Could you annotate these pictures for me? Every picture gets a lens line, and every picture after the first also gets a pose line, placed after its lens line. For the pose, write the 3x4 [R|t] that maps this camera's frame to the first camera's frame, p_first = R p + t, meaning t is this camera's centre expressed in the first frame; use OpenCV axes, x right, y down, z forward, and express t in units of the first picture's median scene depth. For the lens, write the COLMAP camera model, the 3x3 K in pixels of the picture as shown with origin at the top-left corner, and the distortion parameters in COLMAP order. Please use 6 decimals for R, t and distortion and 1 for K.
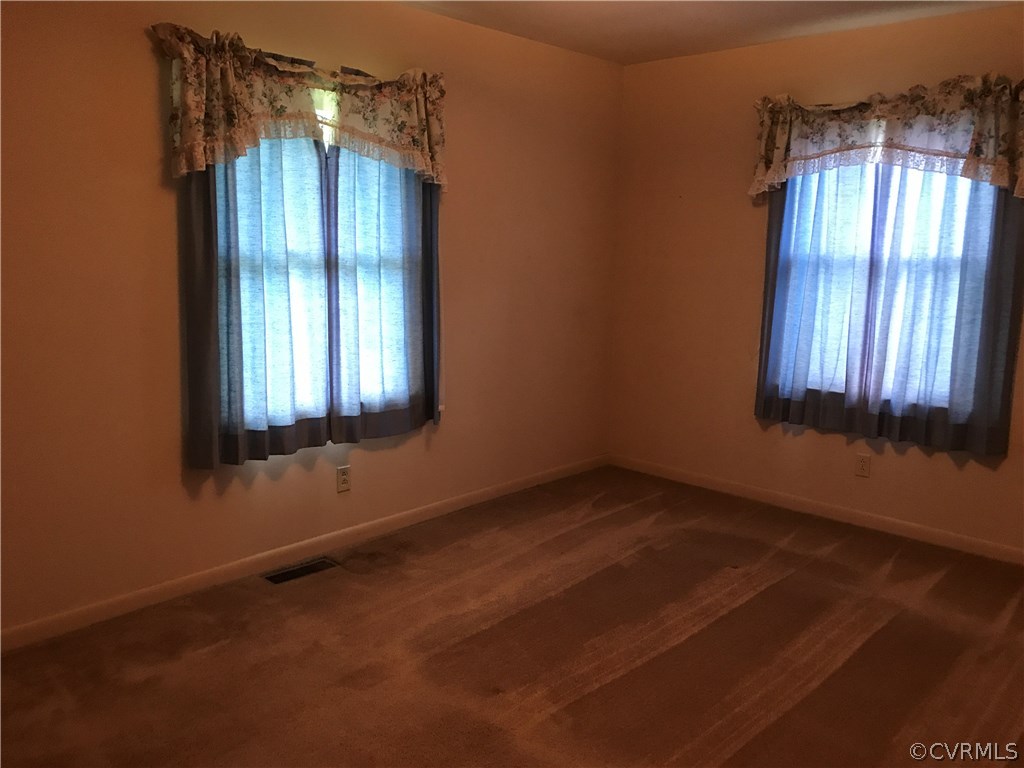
lens RADIAL K [[857.7, 0, 511.9], [0, 857.7, 380.4], [0, 0, 1]] dist [0.020755, 0.011524]
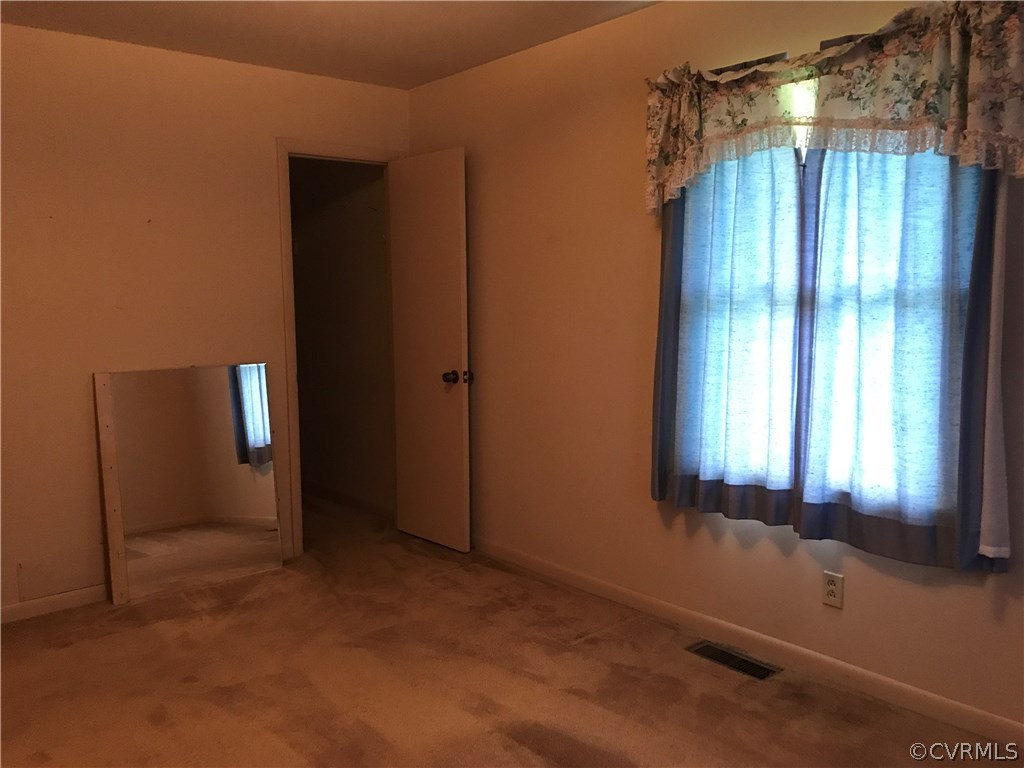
lens RADIAL K [[857.7, 0, 511.2], [0, 857.7, 391.1], [0, 0, 1]] dist [0.020755, 0.011524]
pose [[-0.127713, 0.088589, -0.987847, 0.603896], [-0.164425, 0.980329, 0.109173, -0.096255], [0.978087, 0.176369, -0.110635, 0.843026]]
